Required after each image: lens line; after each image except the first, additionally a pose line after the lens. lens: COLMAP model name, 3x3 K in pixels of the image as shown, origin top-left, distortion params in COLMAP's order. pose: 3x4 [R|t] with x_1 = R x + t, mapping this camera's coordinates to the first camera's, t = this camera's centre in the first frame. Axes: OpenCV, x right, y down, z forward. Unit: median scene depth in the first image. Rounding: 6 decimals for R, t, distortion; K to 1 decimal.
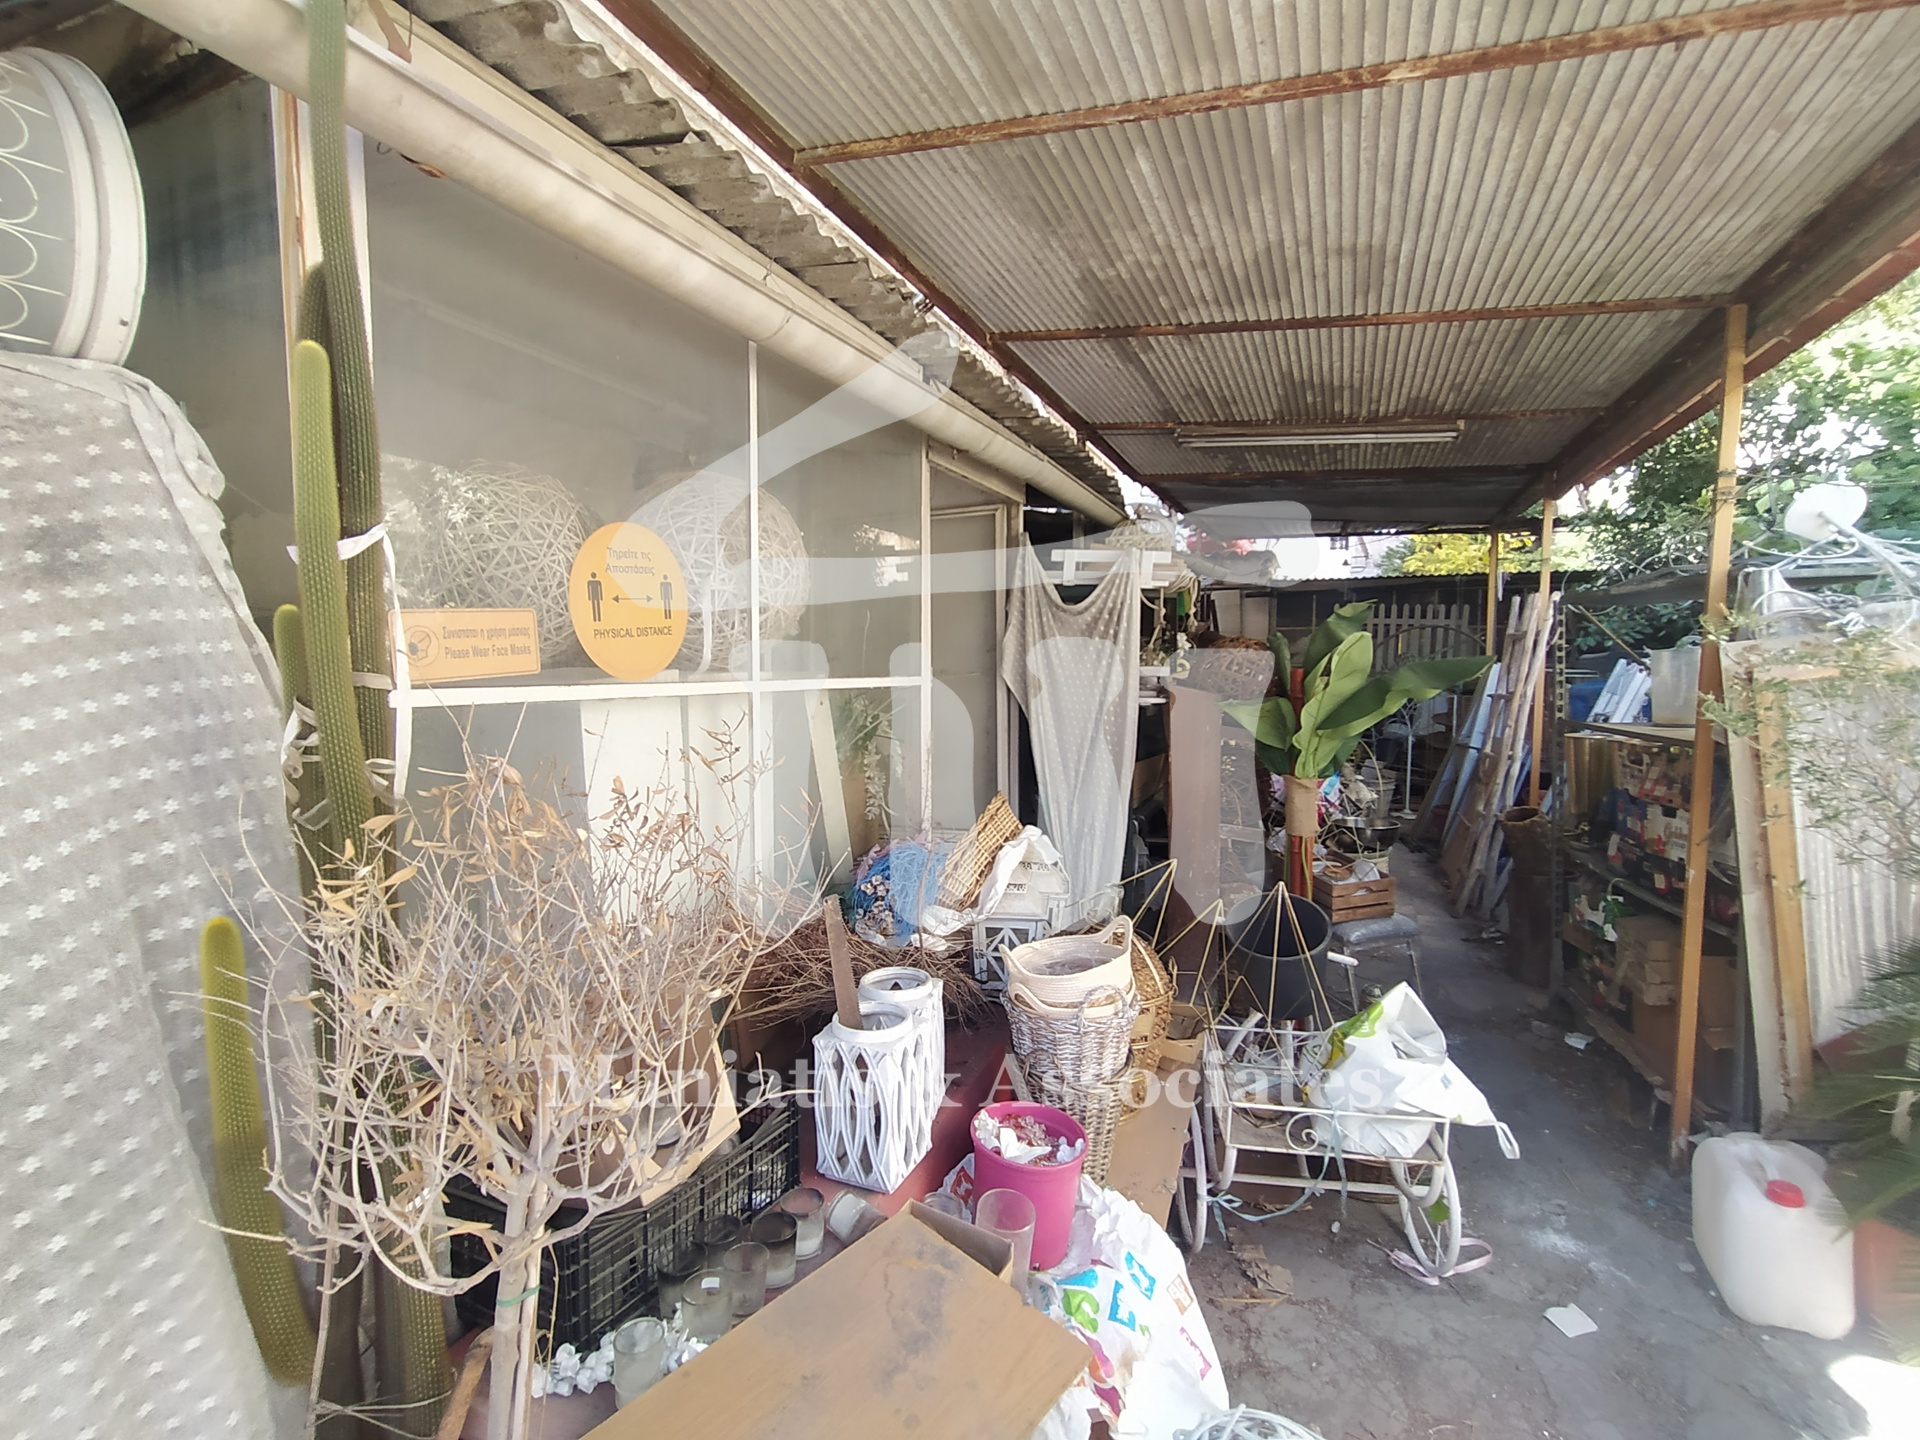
lens RADIAL K [[872.1, 0, 960.0], [0, 872.1, 721.5], [0, 0, 1]] dist [-0.007265, 0.005179]
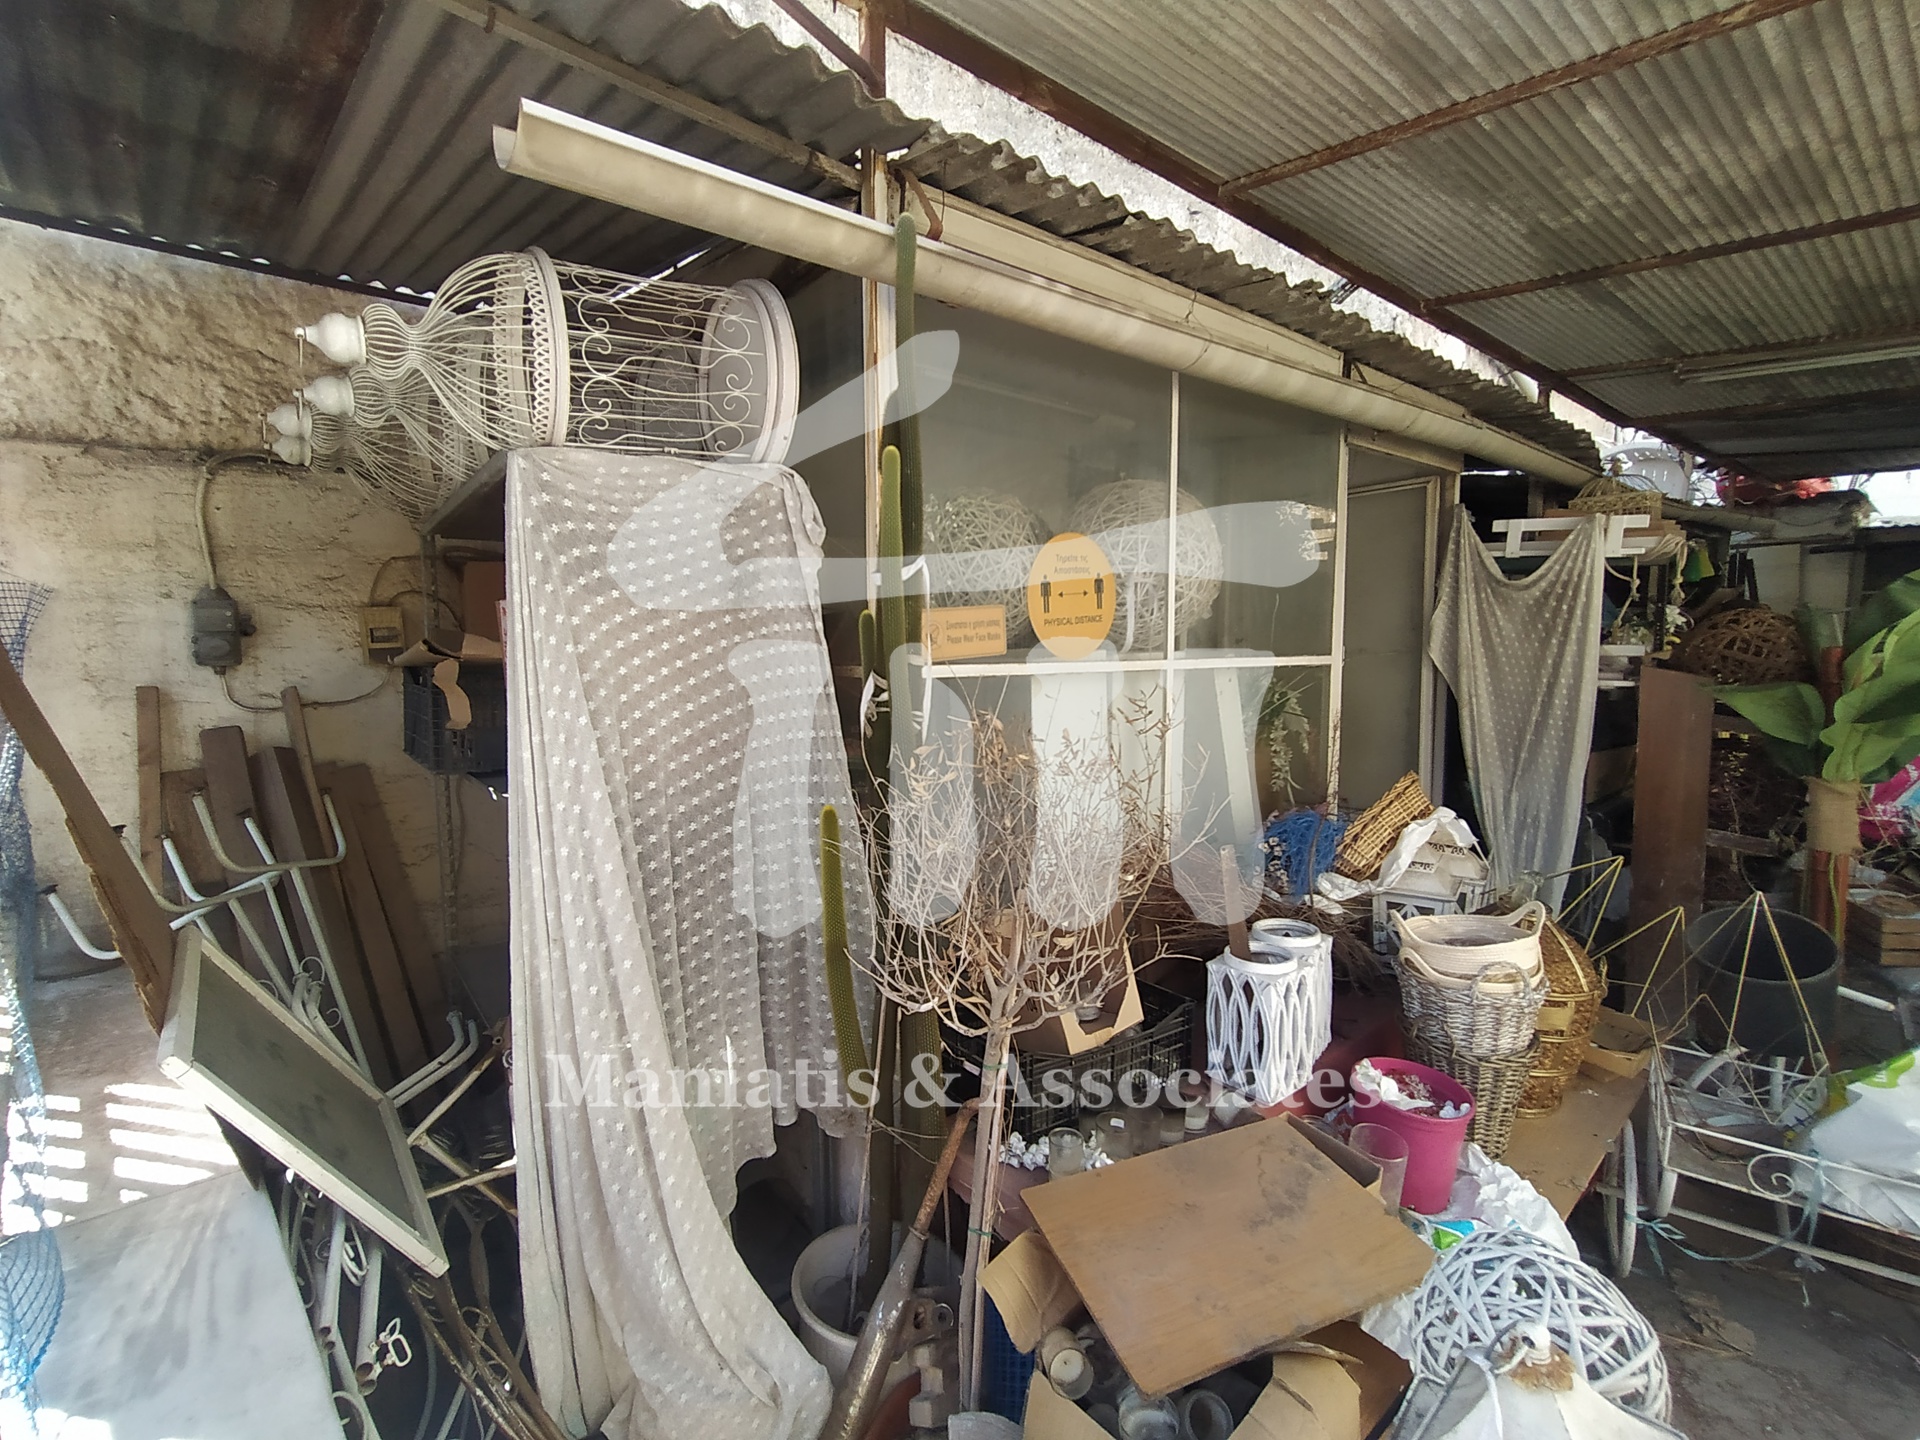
lens RADIAL K [[872.1, 0, 957.6], [0, 872.1, 717.3], [0, 0, 1]] dist [-0.007265, 0.005179]
pose [[0.890572, 0.035408, -0.453463, 0.043342], [-0.025698, 0.999290, 0.027560, 0.005073], [0.454117, -0.012891, 0.890849, -0.162893]]
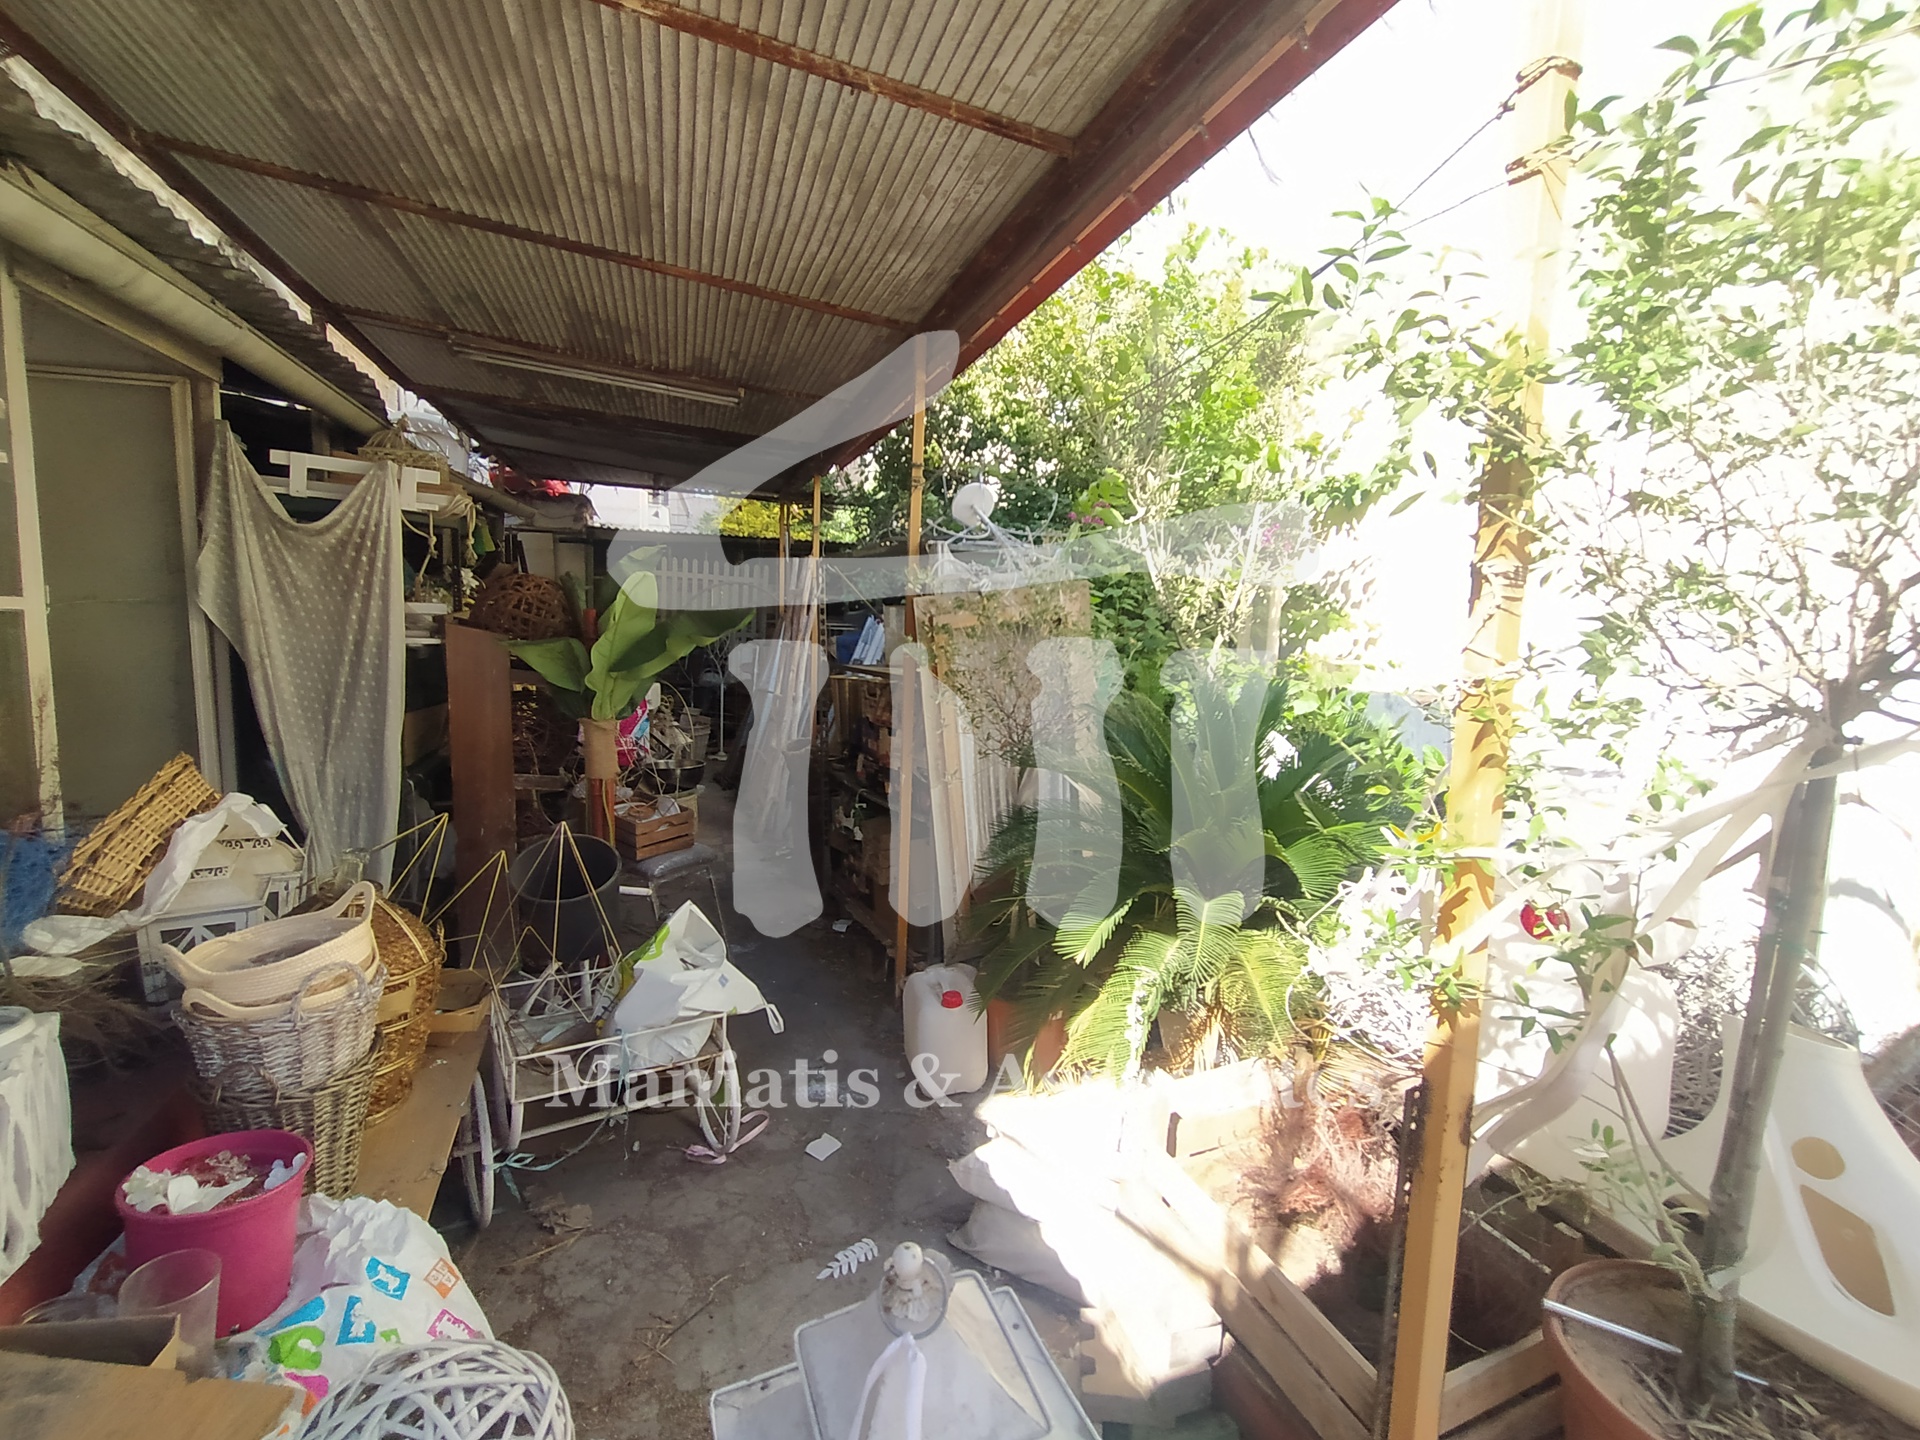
lens RADIAL K [[872.1, 0, 963.0], [0, 872.1, 719.6], [0, 0, 1]] dist [-0.007265, 0.005179]
pose [[0.743917, -0.047621, 0.666574, 0.062640], [0.015023, 0.998397, 0.054561, 0.025461], [-0.668104, -0.030575, 0.743440, -0.022178]]
